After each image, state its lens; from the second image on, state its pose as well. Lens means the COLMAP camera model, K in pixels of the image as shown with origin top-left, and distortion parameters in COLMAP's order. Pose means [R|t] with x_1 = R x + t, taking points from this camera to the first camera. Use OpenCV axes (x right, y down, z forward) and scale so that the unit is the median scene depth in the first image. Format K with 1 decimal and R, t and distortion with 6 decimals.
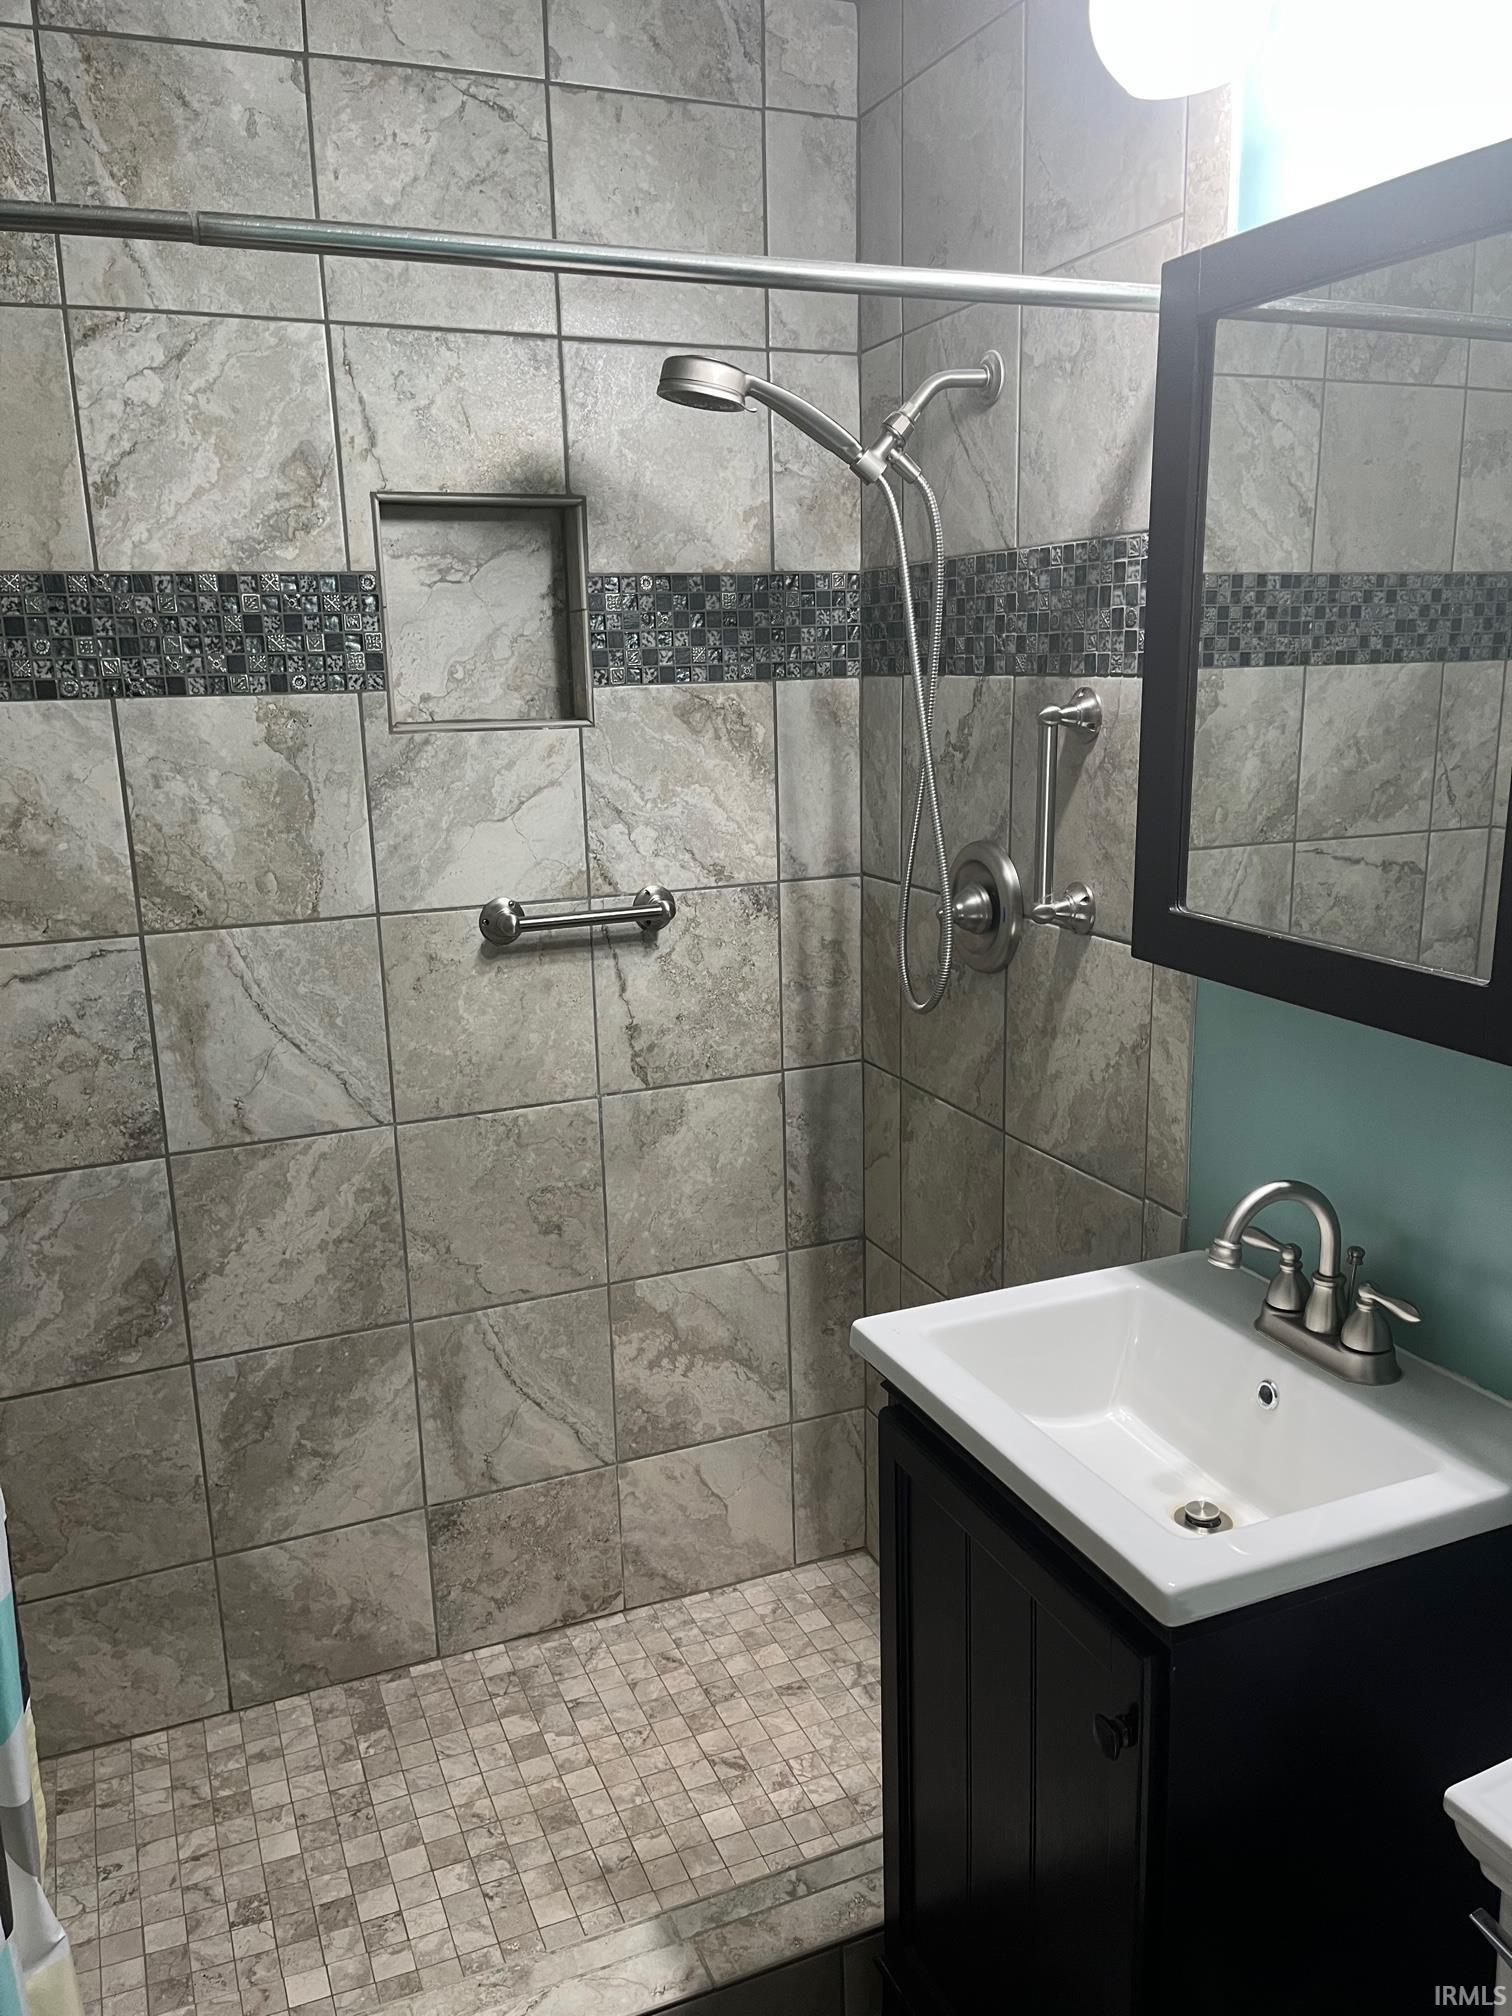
lens RADIAL K [[1522.1, 0, 744.3], [0, 1522.1, 1018.8], [0, 0, 1]] dist [0.064640, -0.090956]
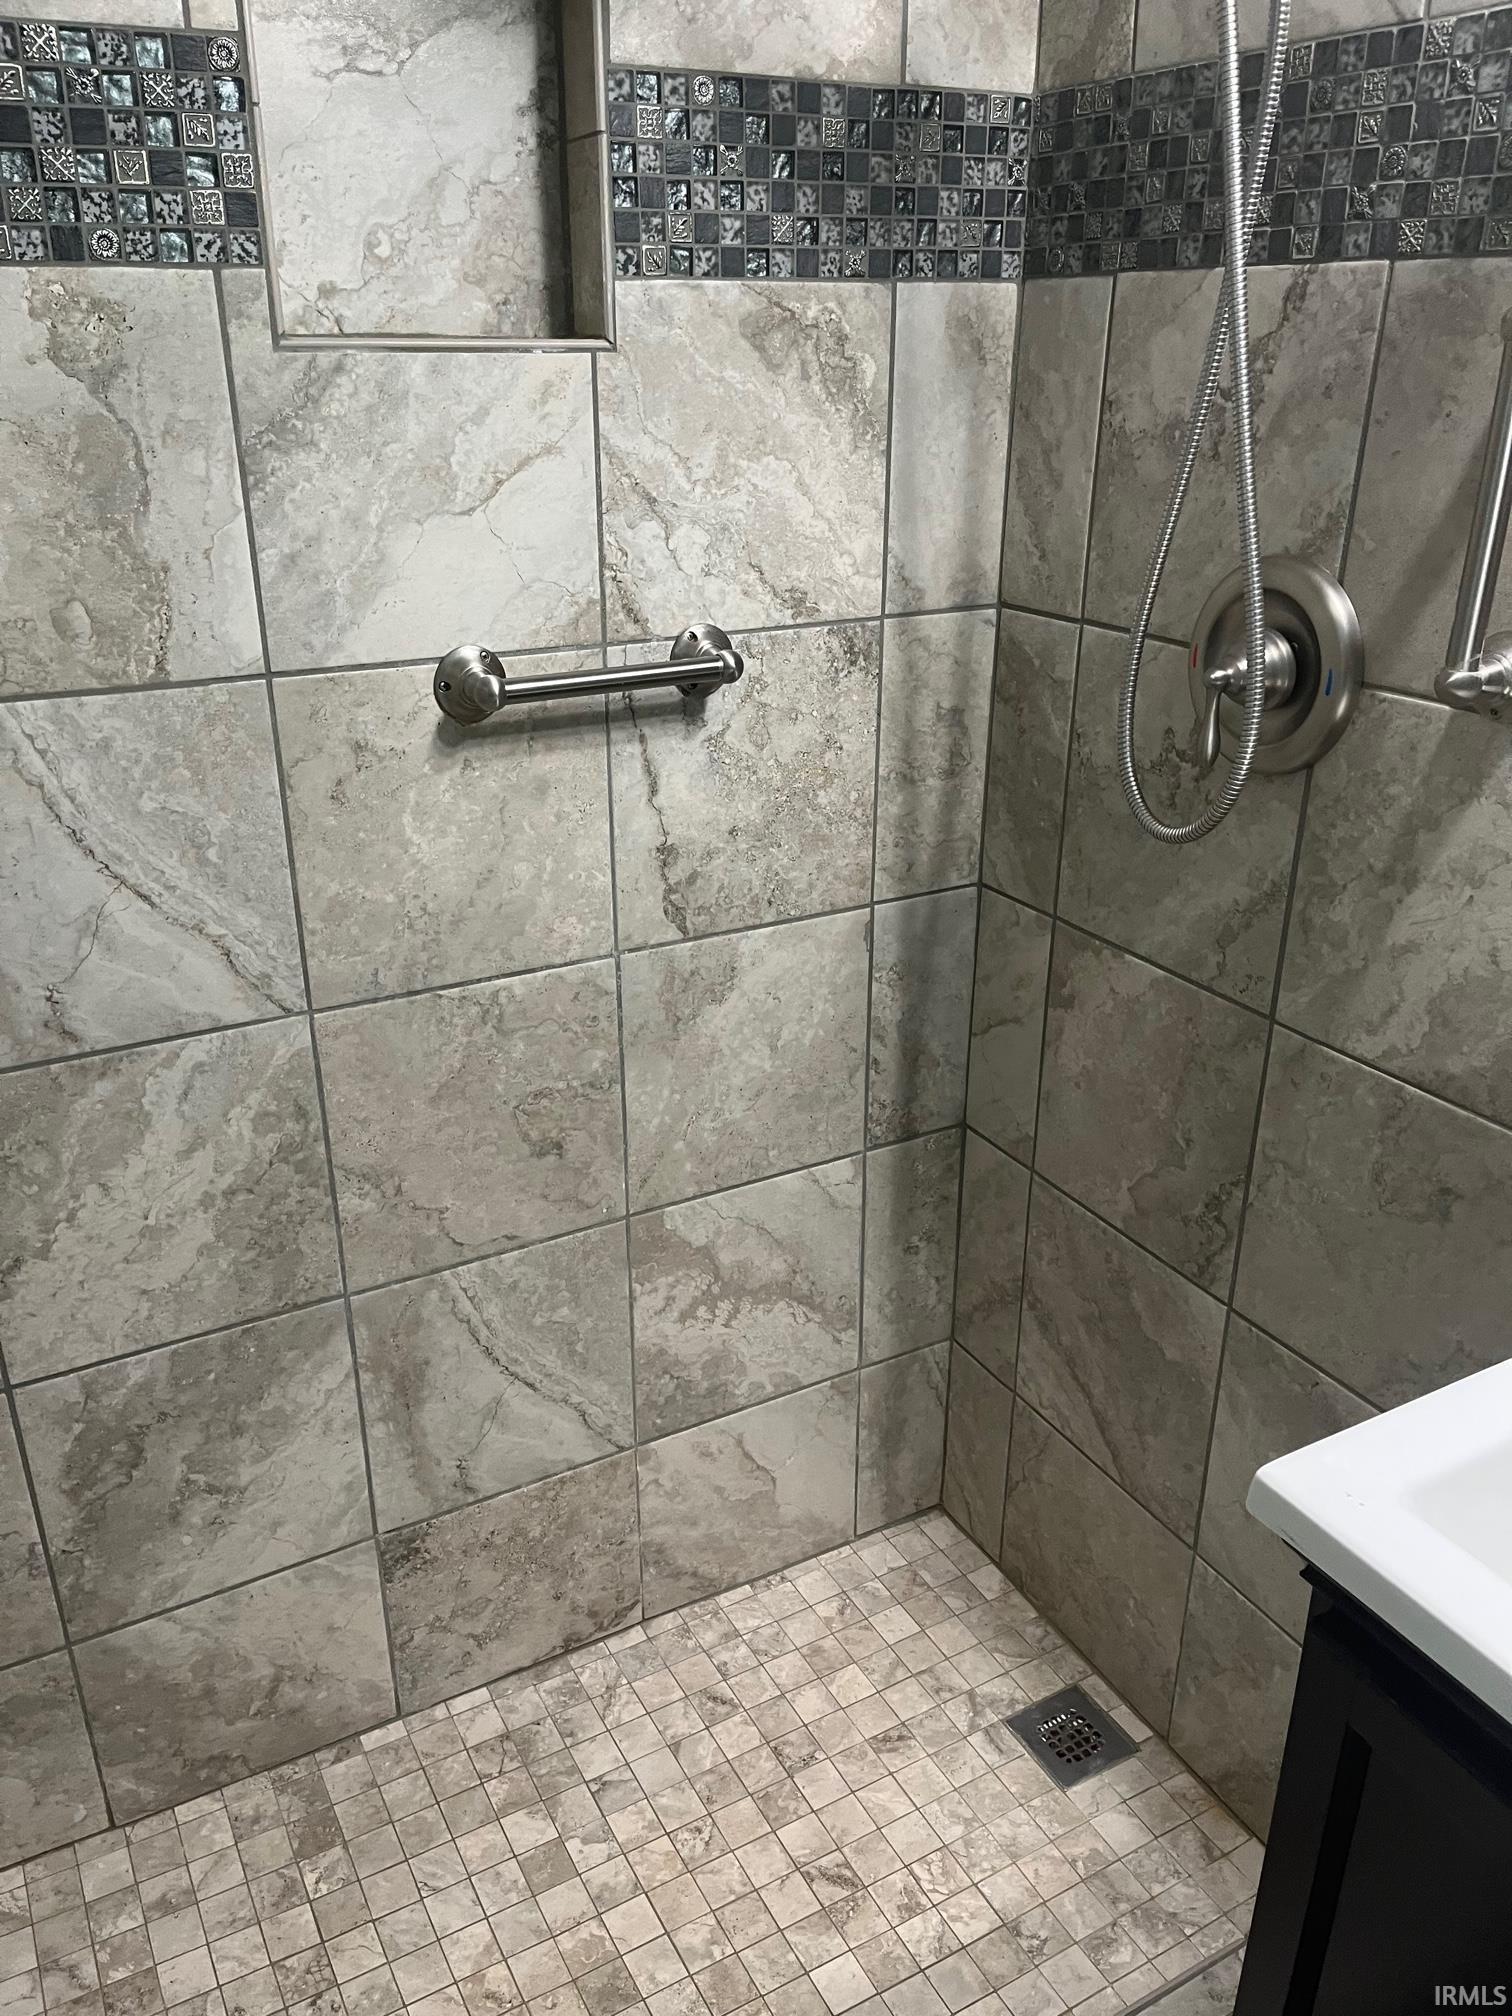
lens RADIAL K [[1522.1, 0, 725.7], [0, 1522.1, 1017.4], [0, 0, 1]] dist [0.064640, -0.090956]
pose [[0.994791, -0.020087, 0.099938, -0.119470], [0.001713, 0.983549, 0.180636, -0.042792], [-0.101922, -0.179524, 0.978460, 0.356983]]
